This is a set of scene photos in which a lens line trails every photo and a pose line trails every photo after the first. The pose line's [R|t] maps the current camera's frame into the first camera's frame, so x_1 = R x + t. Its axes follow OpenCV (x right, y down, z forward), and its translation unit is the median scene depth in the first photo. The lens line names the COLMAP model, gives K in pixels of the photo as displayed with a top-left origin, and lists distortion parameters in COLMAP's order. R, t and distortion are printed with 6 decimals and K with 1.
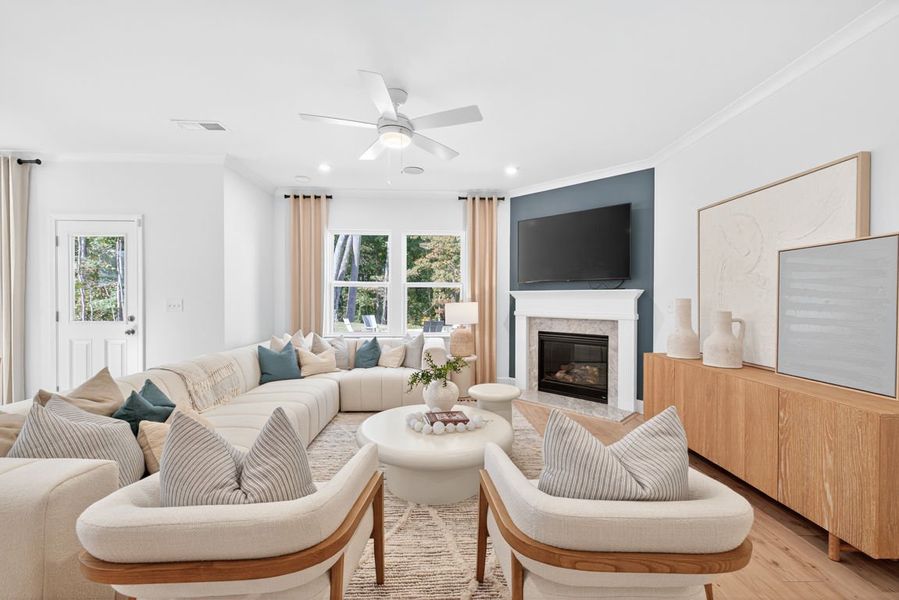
lens RADIAL K [[376.9, 0, 441.0], [0, 376.9, 301.5], [0, 0, 1]] dist [0.004521, -0.002387]
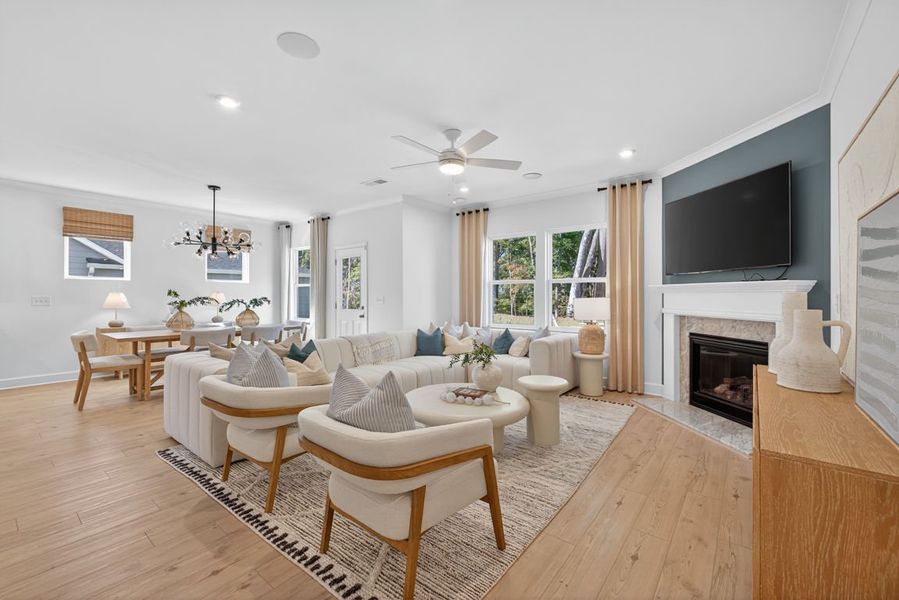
lens RADIAL K [[376.9, 0, 448.1], [0, 376.9, 294.1], [0, 0, 1]] dist [0.004521, -0.002387]
pose [[0.759985, -0.005663, -0.649915, 0.434876], [-0.001030, 0.999950, -0.009918, 0.002646], [0.649939, 0.008207, 0.759942, 0.021356]]
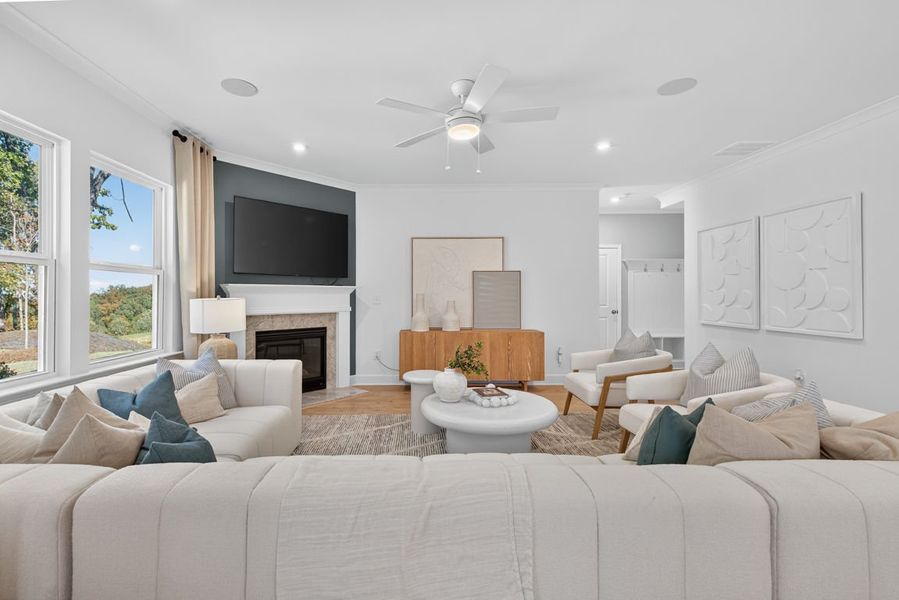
lens RADIAL K [[376.9, 0, 445.1], [0, 376.9, 297.0], [0, 0, 1]] dist [0.004521, -0.002387]
pose [[0.004901, -0.003393, 0.999982, -0.648710], [0.006935, 0.999970, 0.003359, 0.000608], [-0.999964, 0.006919, 0.004924, 0.624673]]
